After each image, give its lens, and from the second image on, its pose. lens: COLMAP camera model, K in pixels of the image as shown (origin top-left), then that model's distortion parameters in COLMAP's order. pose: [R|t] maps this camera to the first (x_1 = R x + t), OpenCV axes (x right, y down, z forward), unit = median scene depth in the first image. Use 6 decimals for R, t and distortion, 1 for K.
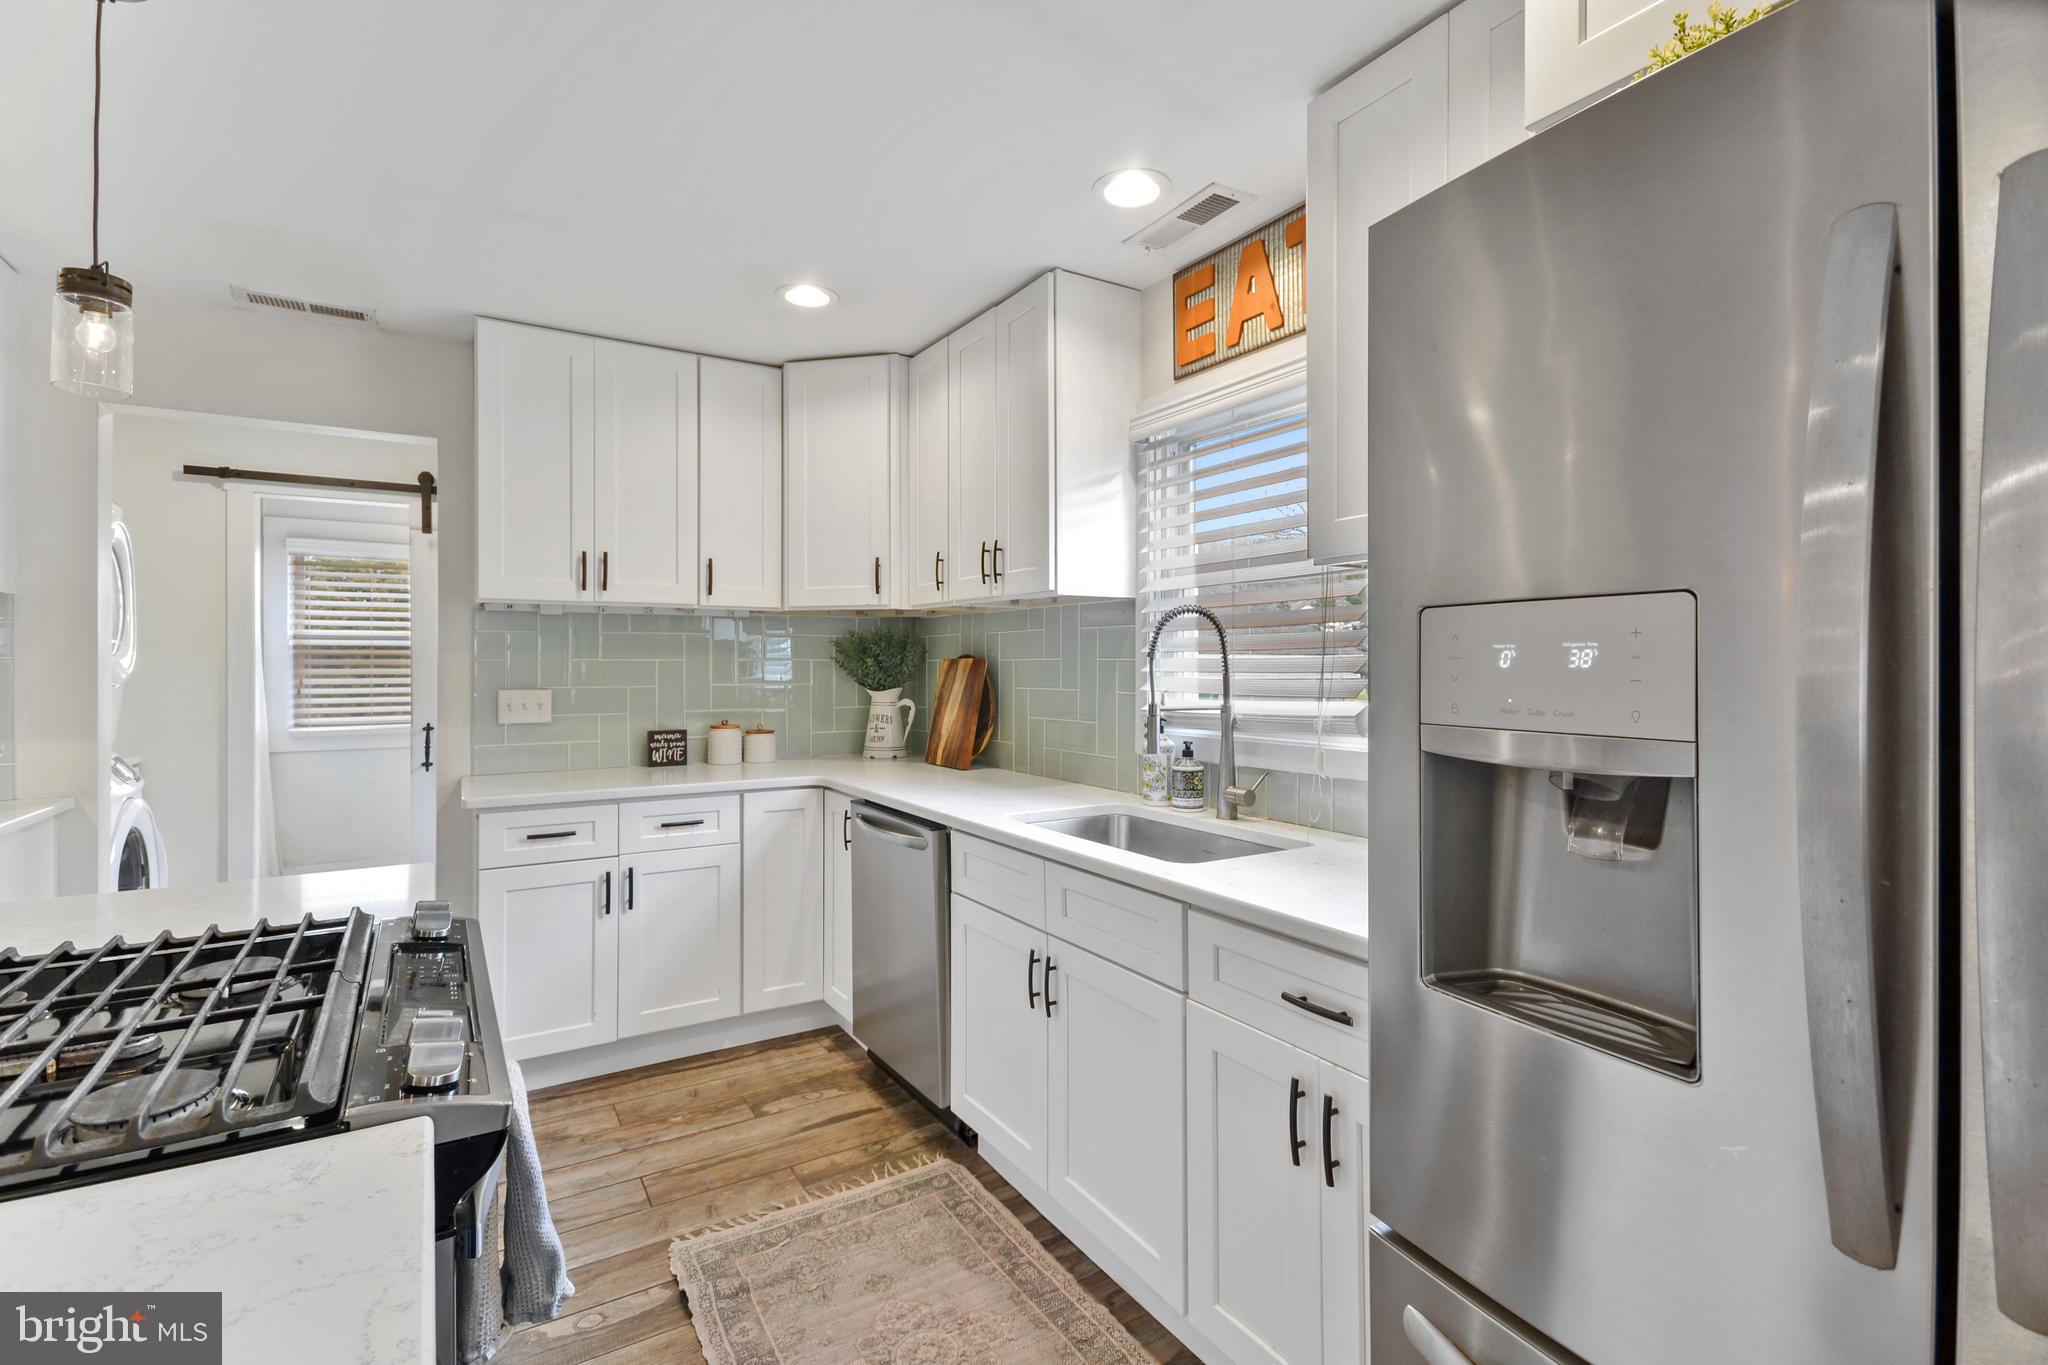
lens RADIAL K [[935.2, 0, 1021.1], [0, 935.2, 663.8], [0, 0, 1]] dist [0.022490, -0.007691]
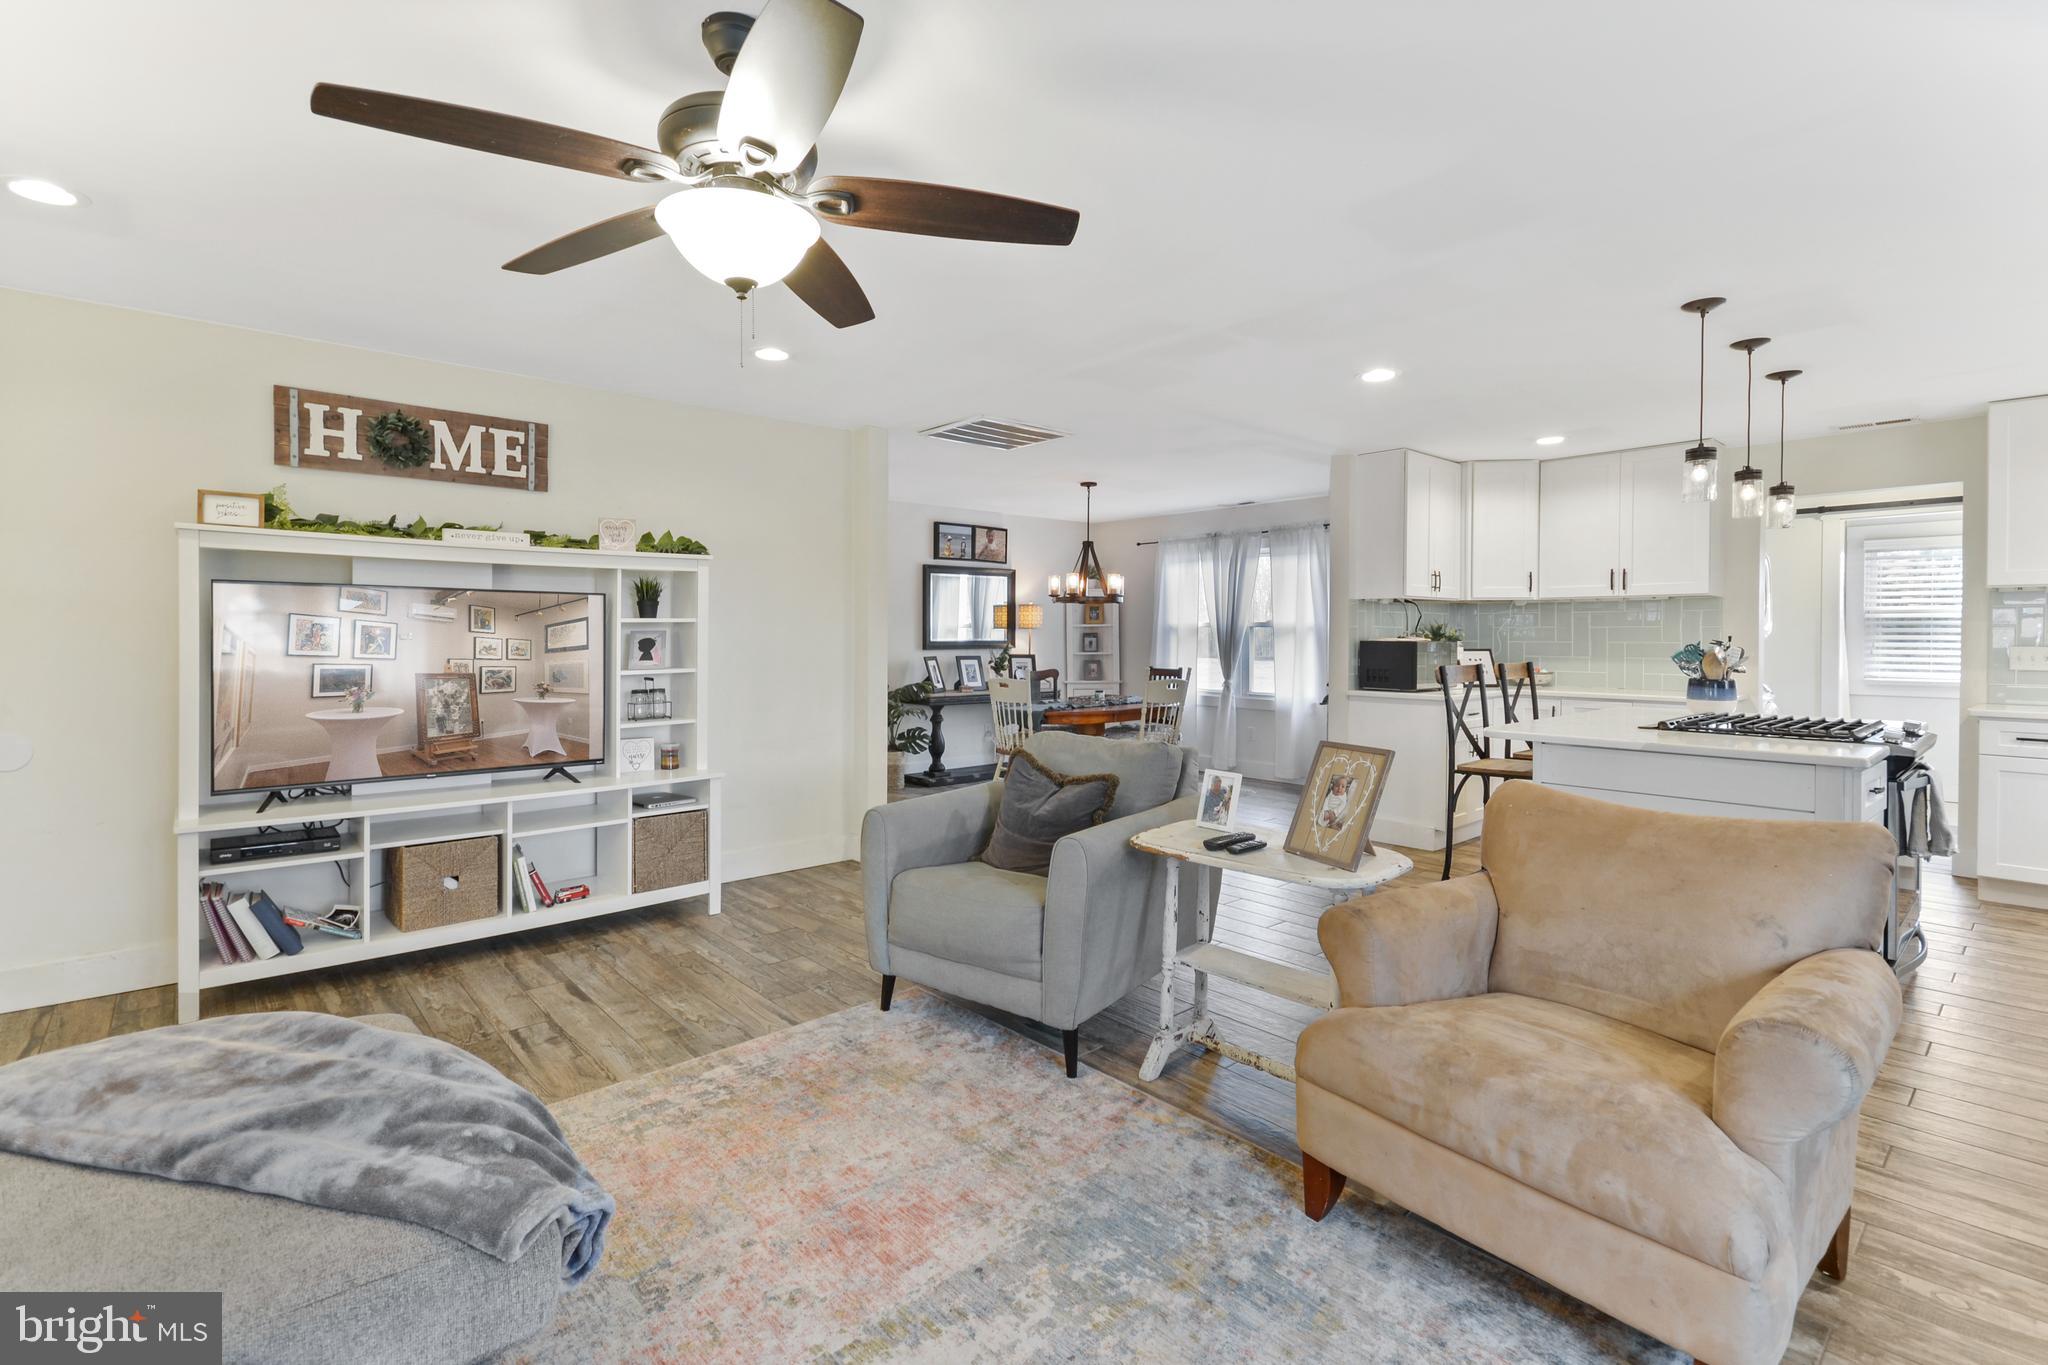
lens RADIAL K [[919.7, 0, 1017.3], [0, 919.7, 643.7], [0, 0, 1]] dist [0.020508, -0.006357]
pose [[0.163033, 0.008802, -0.986581, 0.646991], [-0.002077, 0.999961, 0.008578, 0.016027], [0.986618, 0.000650, 0.163045, -0.786650]]
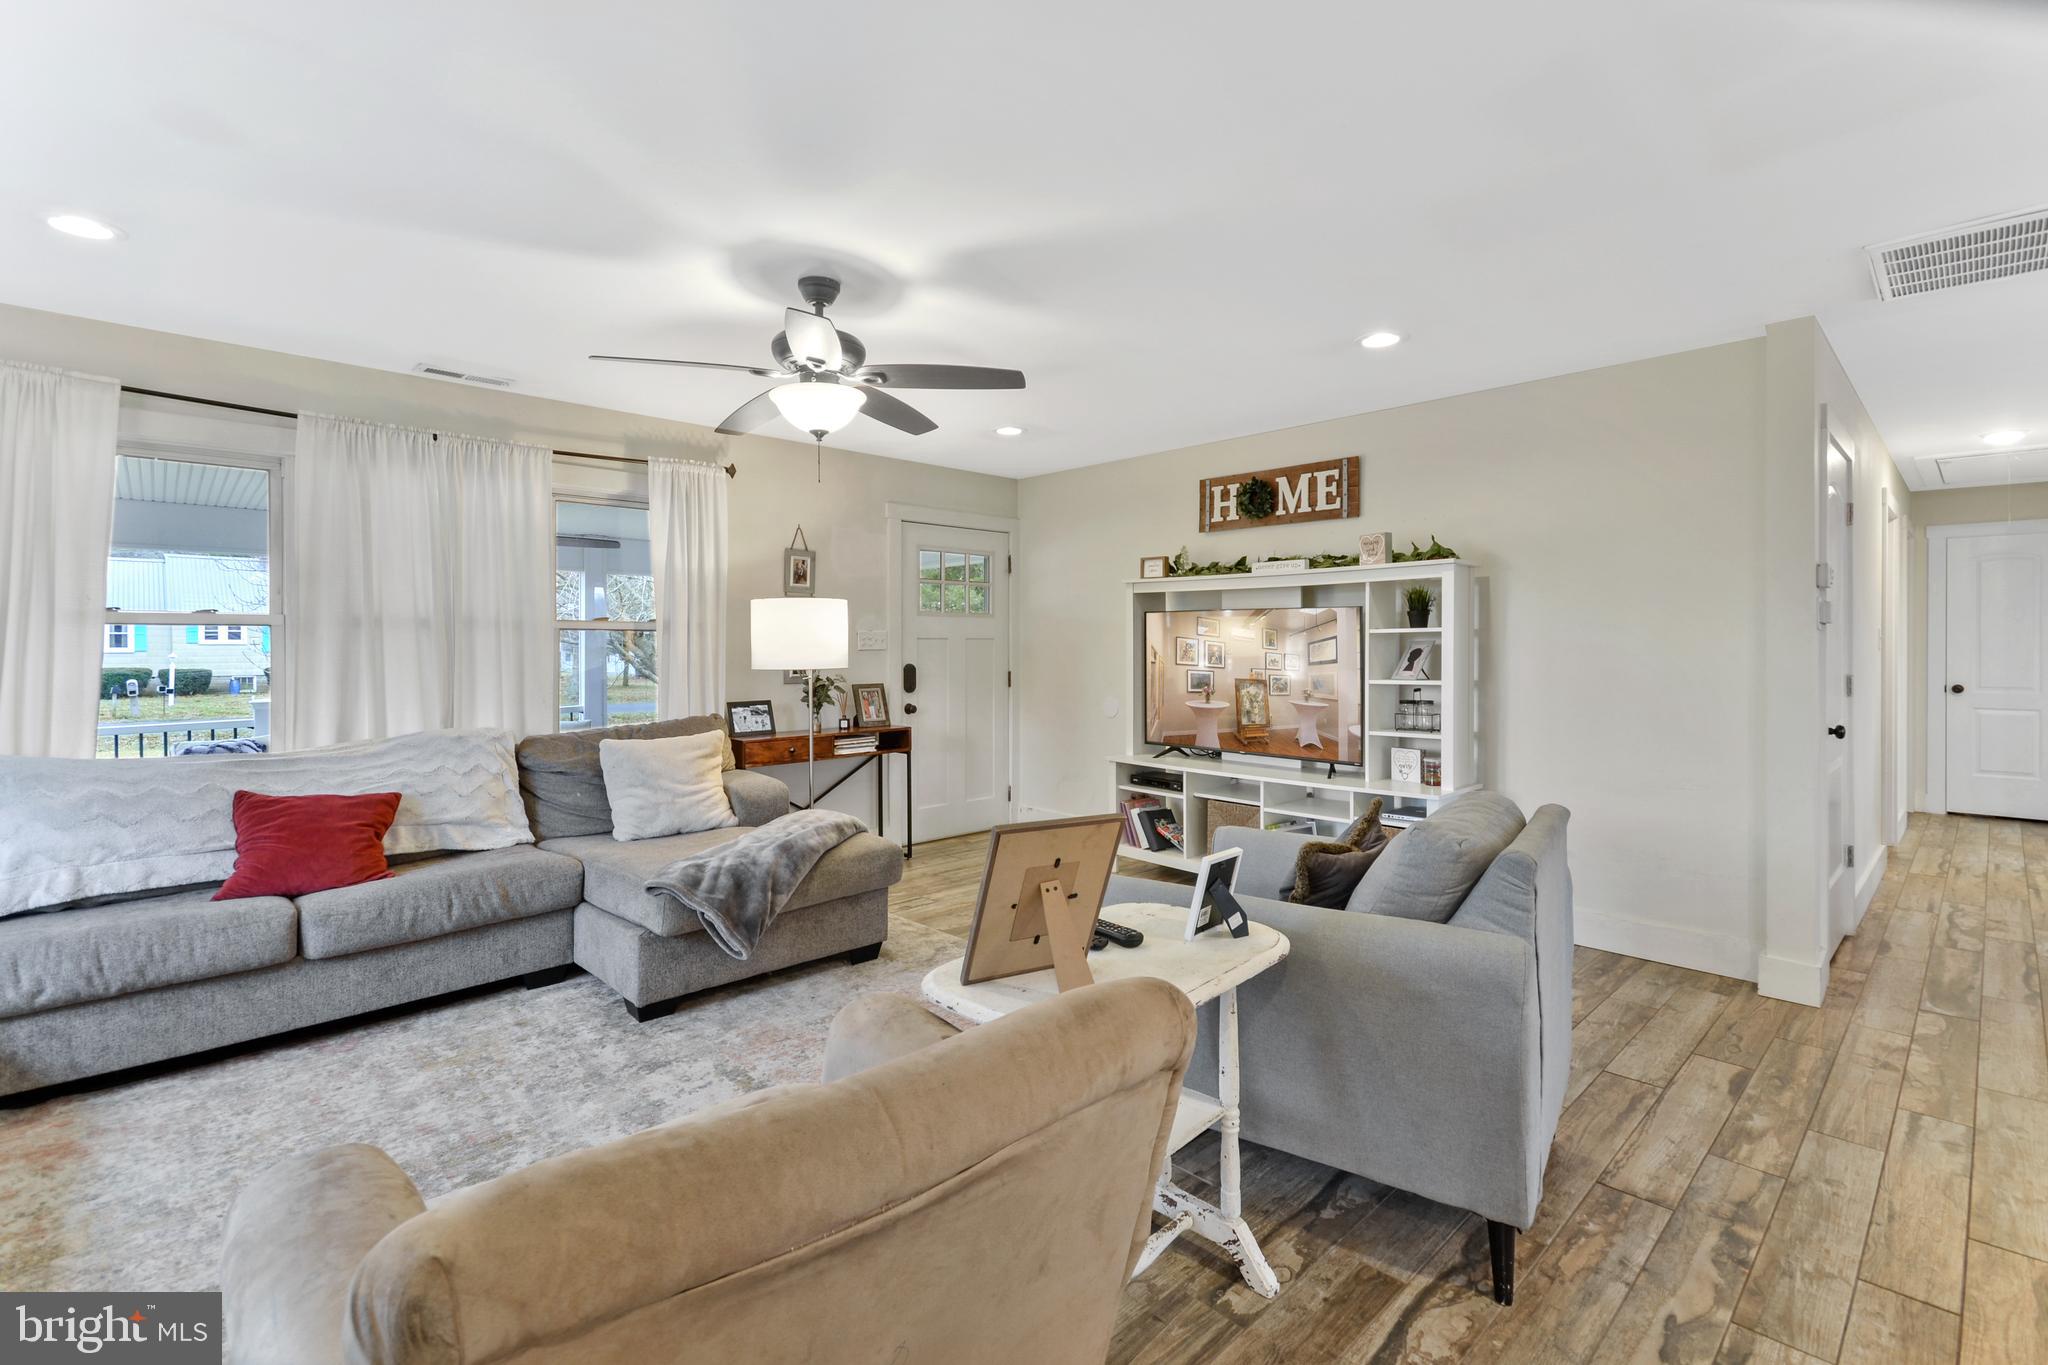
lens RADIAL K [[919.7, 0, 1027.1], [0, 919.7, 644.4], [0, 0, 1]] dist [0.020508, -0.006357]
pose [[-0.978886, -0.001305, -0.204405, 0.046194], [-0.001367, 0.999999, 0.000159, 0.014942], [0.204404, 0.000435, -0.978886, 0.088180]]
